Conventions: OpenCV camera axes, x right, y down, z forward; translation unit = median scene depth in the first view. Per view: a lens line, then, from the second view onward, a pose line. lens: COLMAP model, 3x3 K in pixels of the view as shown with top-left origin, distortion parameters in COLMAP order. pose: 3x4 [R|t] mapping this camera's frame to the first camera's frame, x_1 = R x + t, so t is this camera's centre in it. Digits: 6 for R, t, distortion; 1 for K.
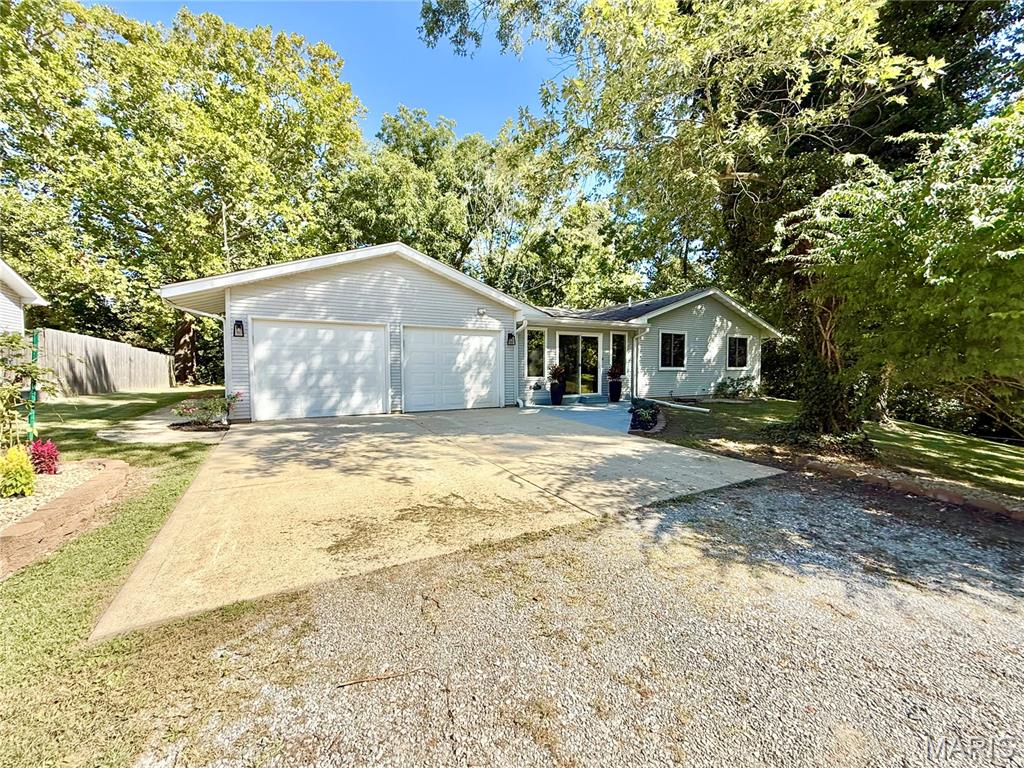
lens RADIAL K [[407.8, 0, 512.0], [0, 407.8, 384.0], [0, 0, 1]] dist [0.012086, -0.000078]
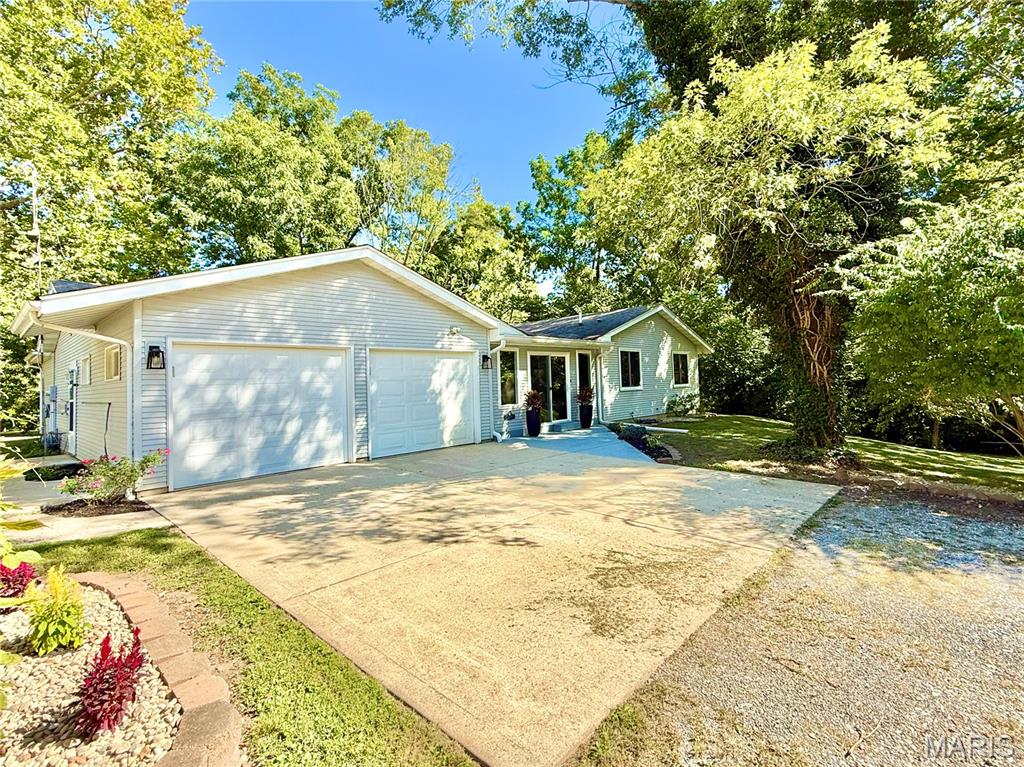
lens RADIAL K [[491.5, 0, 512.6], [0, 491.5, 369.1], [0, 0, 1]] dist [-0.015293, 0.008153]
pose [[0.944177, -0.023490, 0.328601, -0.277592], [0.047153, 0.996821, -0.064226, -0.025483], [-0.326047, 0.076135, 0.942283, 0.017666]]
